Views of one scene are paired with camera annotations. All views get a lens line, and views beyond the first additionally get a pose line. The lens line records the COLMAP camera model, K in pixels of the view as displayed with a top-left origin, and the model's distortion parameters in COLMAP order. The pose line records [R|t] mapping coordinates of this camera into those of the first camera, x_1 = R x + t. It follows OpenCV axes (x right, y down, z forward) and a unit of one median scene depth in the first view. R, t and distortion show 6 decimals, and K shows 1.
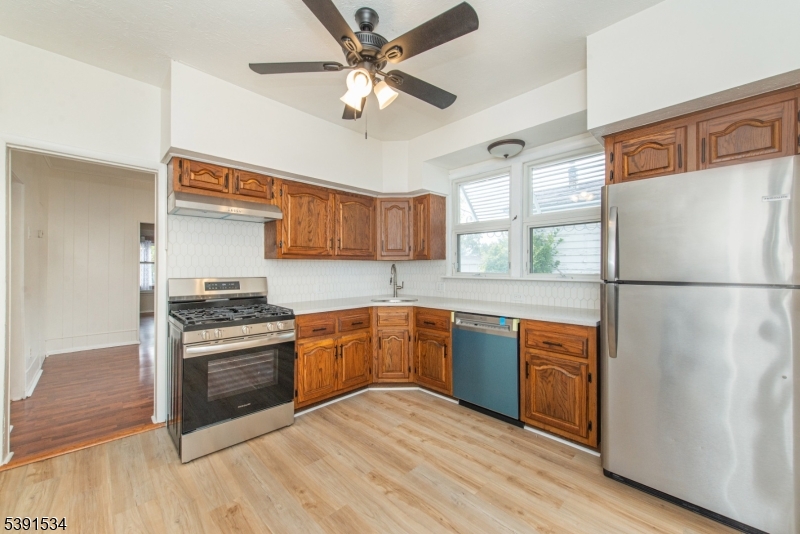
lens RADIAL K [[314.8, 0, 403.9], [0, 314.8, 265.4], [0, 0, 1]] dist [0.008121, -0.002139]
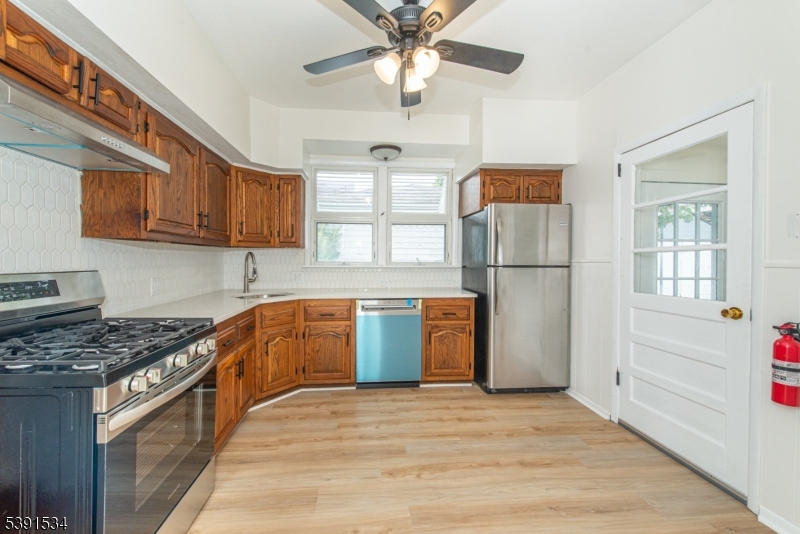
lens RADIAL K [[314.8, 0, 385.6], [0, 314.8, 261.1], [0, 0, 1]] dist [0.008121, -0.002139]
pose [[0.643967, -0.002186, 0.765050, -0.642793], [-0.009177, 0.999902, 0.010581, 0.011688], [-0.764998, -0.013835, 0.643884, 0.311270]]
